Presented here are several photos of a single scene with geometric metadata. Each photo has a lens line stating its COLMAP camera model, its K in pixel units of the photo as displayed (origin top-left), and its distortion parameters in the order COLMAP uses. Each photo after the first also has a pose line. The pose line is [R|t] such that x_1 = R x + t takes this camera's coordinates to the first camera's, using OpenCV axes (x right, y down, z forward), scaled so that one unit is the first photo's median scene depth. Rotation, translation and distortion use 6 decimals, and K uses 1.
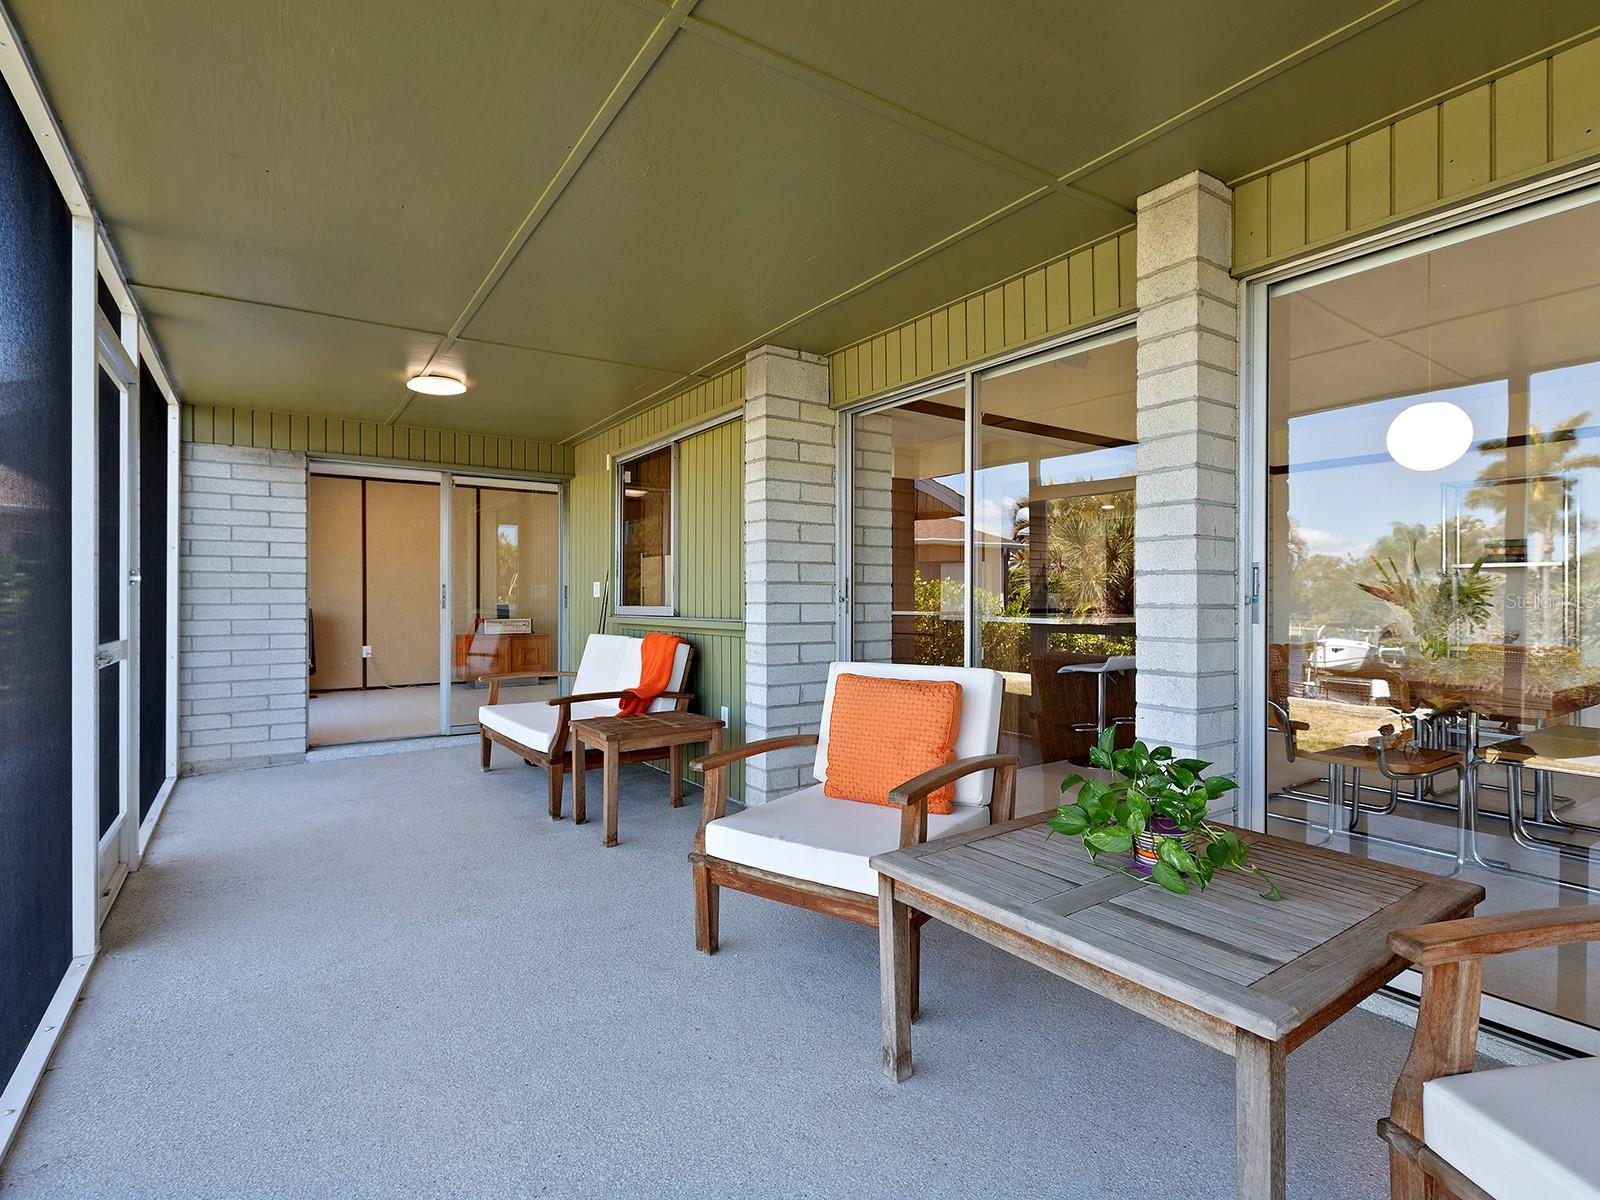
lens RADIAL K [[807.5, 0, 804.7], [0, 807.5, 599.0], [0, 0, 1]] dist [-0.002734, 0.001691]
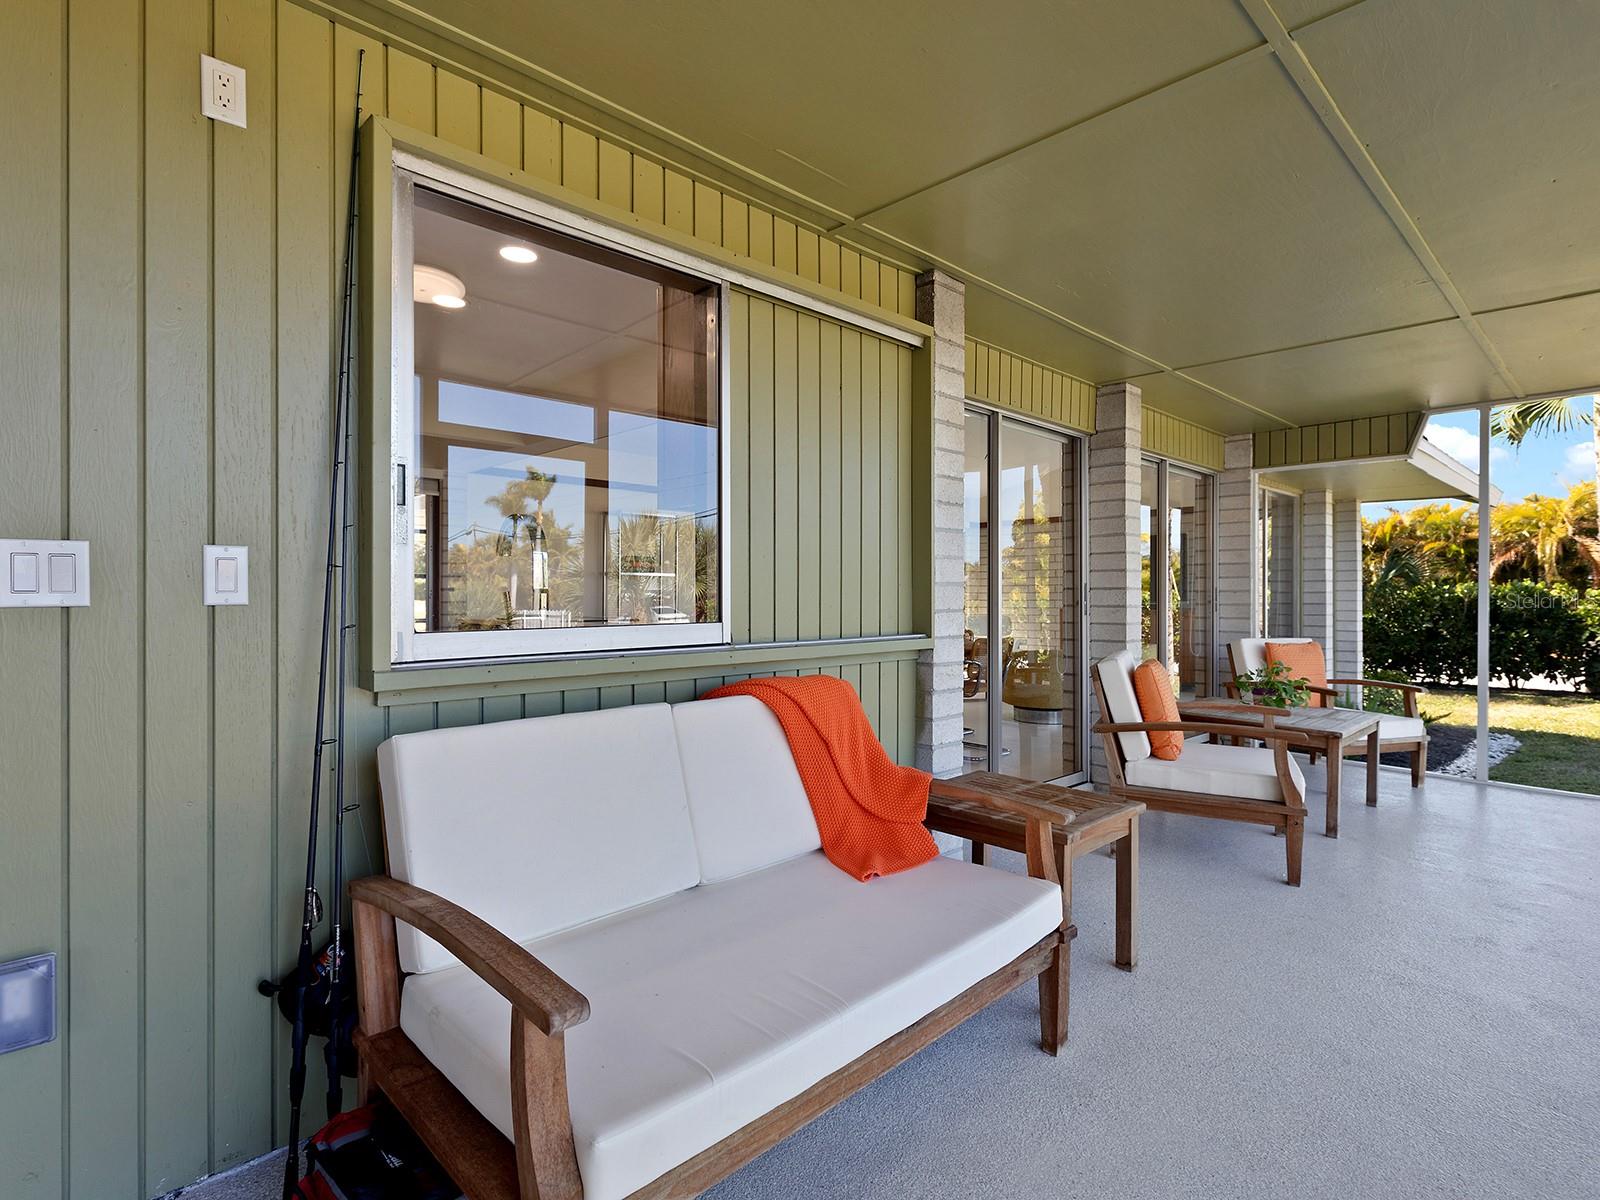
lens RADIAL K [[807.5, 0, 796.9], [0, 807.5, 598.3], [0, 0, 1]] dist [-0.002734, 0.001691]
pose [[-0.140502, -0.007623, 0.990051, -0.782788], [-0.001678, 0.999971, 0.007461, -0.011891], [-0.990079, -0.000613, -0.140511, 1.228137]]
